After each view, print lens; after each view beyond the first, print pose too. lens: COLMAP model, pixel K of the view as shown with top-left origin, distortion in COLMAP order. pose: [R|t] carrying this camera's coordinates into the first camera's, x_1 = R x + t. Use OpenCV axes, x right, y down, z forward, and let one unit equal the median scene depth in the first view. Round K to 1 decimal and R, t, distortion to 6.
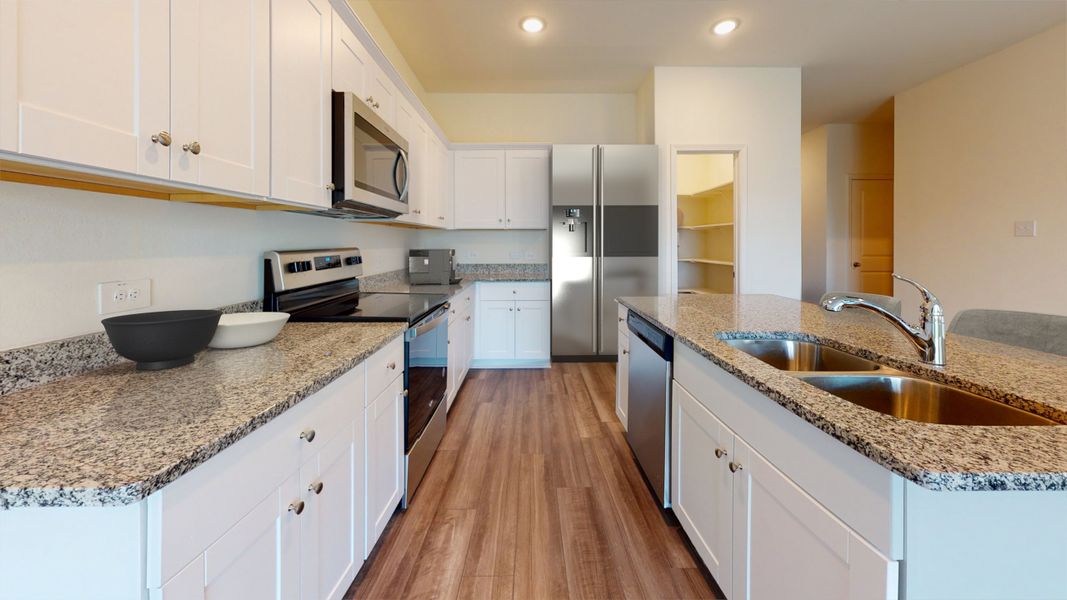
lens RADIAL K [[401.3, 0, 533.5], [0, 401.3, 300.0], [0, 0, 1]] dist [0.001085, 0.000120]
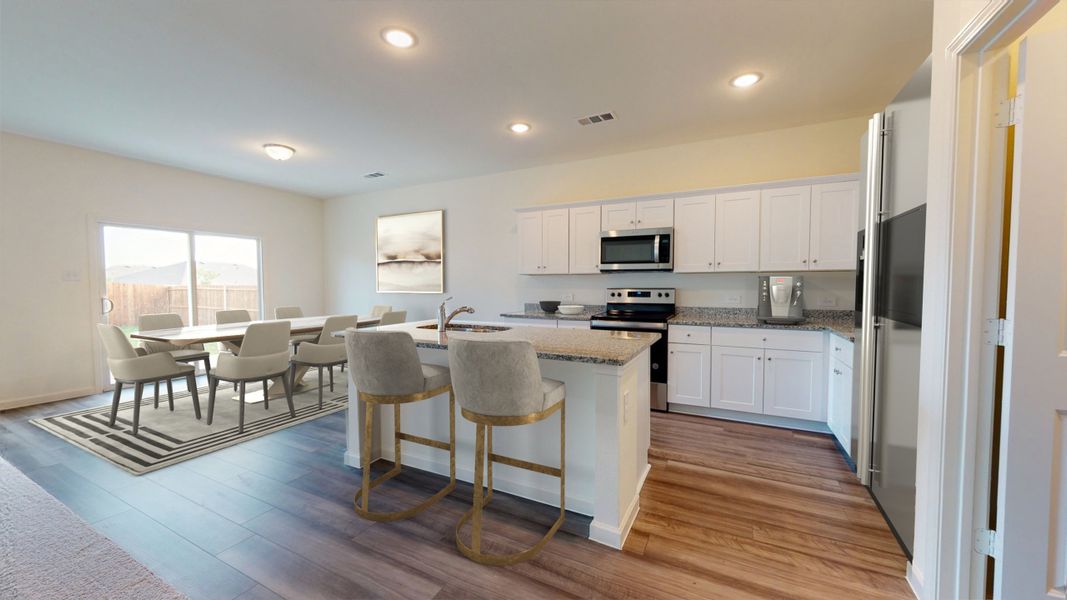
lens RADIAL K [[401.3, 0, 533.5], [0, 401.3, 300.0], [0, 0, 1]] dist [0.001085, 0.000120]
pose [[-0.483017, 0.023433, -0.875297, 1.896290], [-0.128660, 0.986892, 0.097420, -0.229734], [0.866107, 0.159671, -0.473671, 1.751555]]
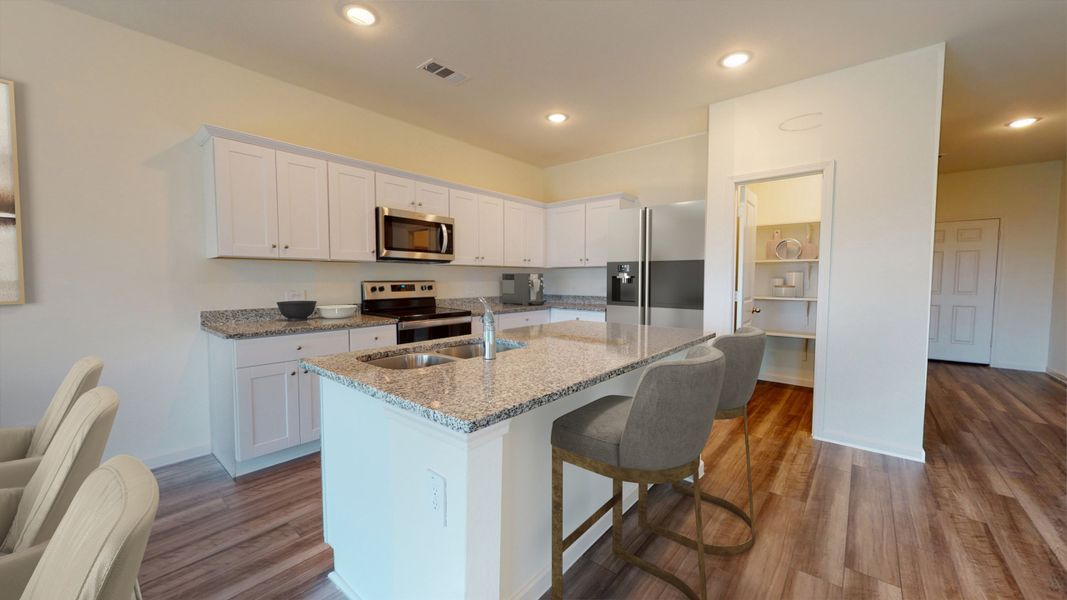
lens RADIAL K [[401.3, 0, 533.5], [0, 401.3, 300.0], [0, 0, 1]] dist [0.001085, 0.000120]
pose [[0.756043, 0.046580, -0.652862, 1.325880], [-0.100341, 0.993922, -0.045285, -0.015208], [0.646785, 0.099746, 0.756122, -0.021567]]
